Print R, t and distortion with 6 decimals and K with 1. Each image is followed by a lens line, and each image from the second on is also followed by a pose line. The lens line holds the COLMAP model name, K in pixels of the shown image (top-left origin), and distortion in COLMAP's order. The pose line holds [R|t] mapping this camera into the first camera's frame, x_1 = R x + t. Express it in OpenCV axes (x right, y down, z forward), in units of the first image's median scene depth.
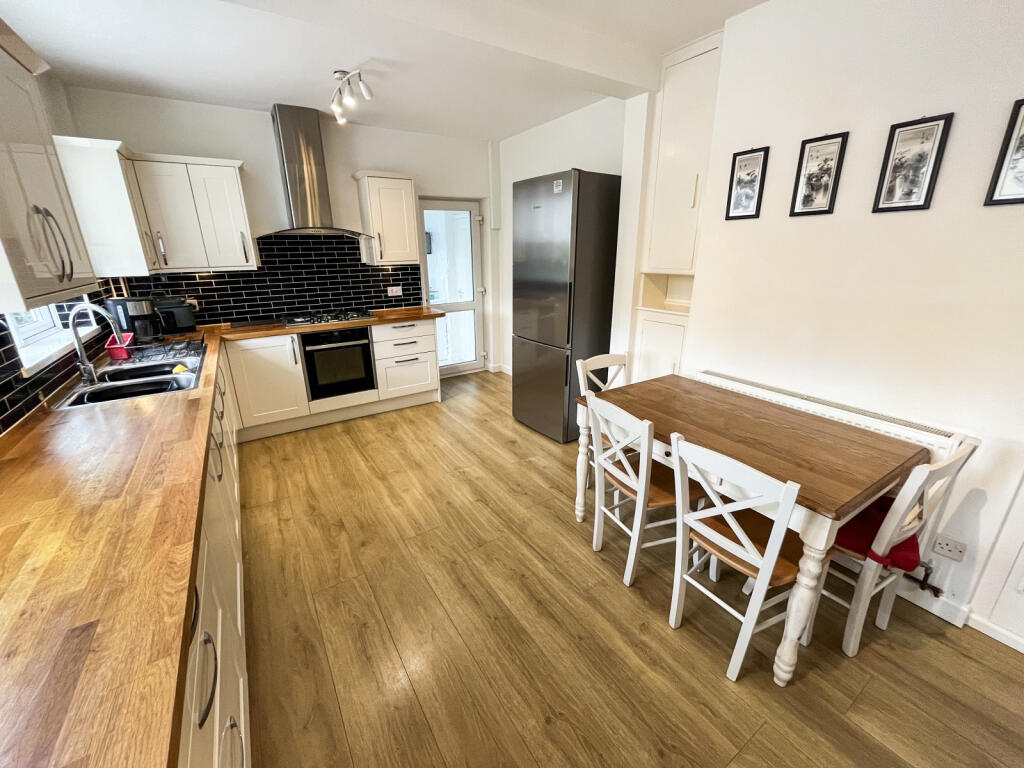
lens RADIAL K [[415.5, 0, 505.7], [0, 415.5, 380.9], [0, 0, 1]] dist [-0.002876, -0.000270]
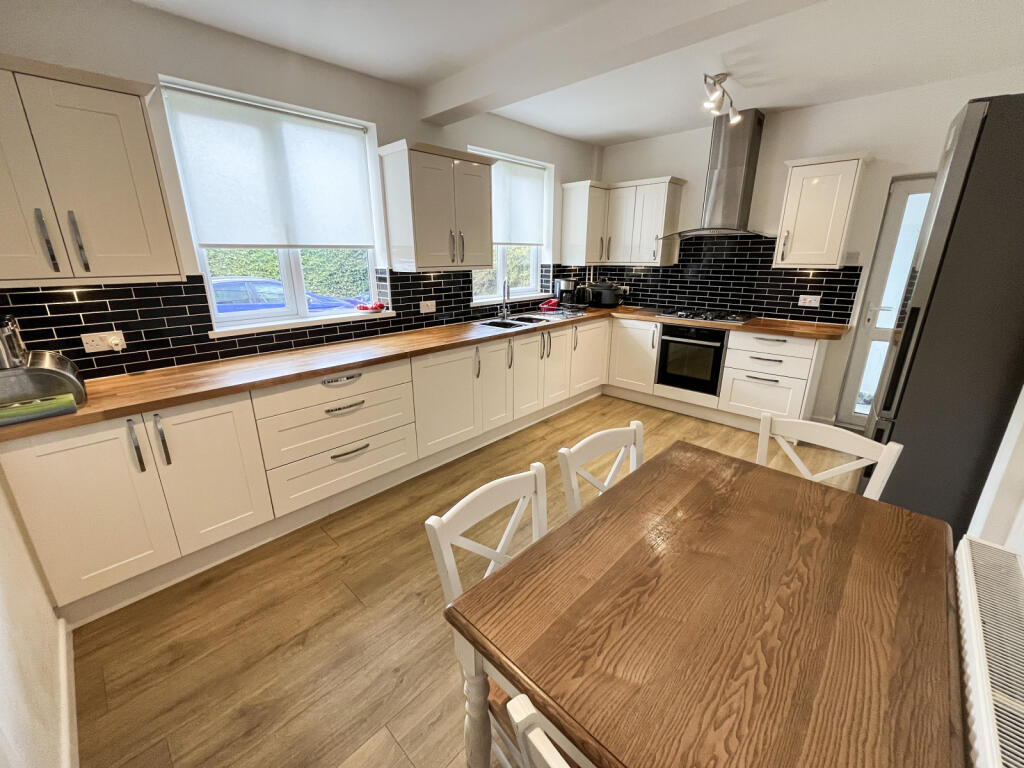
lens RADIAL K [[415.5, 0, 505.3], [0, 415.5, 383.3], [0, 0, 1]] dist [-0.002876, -0.000270]
pose [[0.233314, 0.299492, -0.925132, 0.478920], [-0.297200, 0.927826, 0.225412, -0.084139], [0.925871, 0.222357, 0.305483, 0.271252]]
